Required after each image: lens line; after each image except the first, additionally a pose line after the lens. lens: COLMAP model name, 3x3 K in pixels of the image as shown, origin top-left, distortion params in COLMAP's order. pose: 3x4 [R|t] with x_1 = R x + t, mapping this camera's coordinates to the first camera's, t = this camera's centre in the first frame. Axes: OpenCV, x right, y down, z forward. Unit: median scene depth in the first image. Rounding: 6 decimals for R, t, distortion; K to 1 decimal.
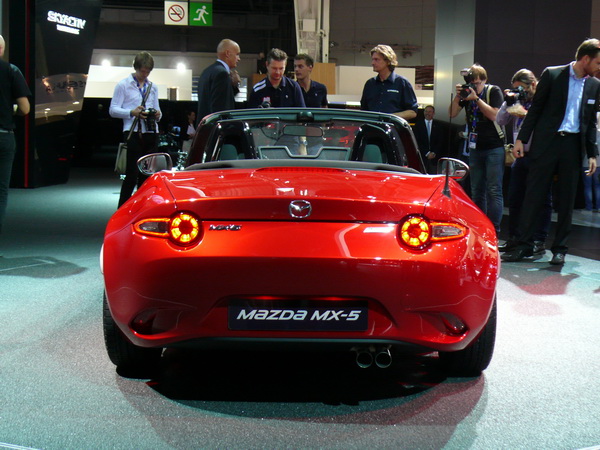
lens RADIAL K [[878.9, 0, 300.0], [0, 878.9, 222.1], [0, 0, 1]] dist [-0.042608, 0.000000]
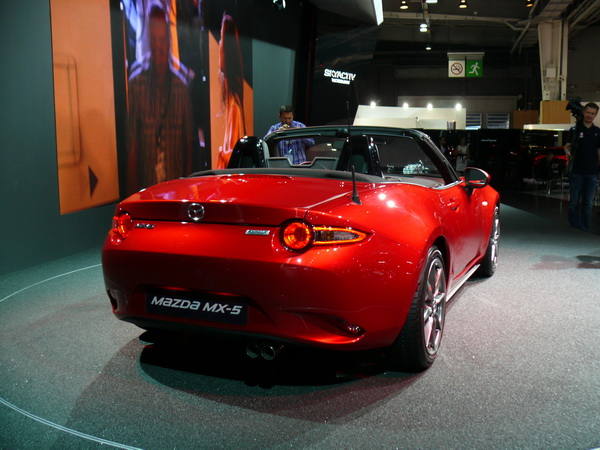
lens RADIAL K [[610.0, 0, 300.0], [0, 610.0, 230.0], [0, 0, 1]] dist [-0.123816, 0.000000]
pose [[0.919139, 0.033668, -0.392493, 0.280332], [-0.024446, 0.999296, 0.028471, -0.011003], [0.393175, -0.016574, 0.919314, 0.220060]]
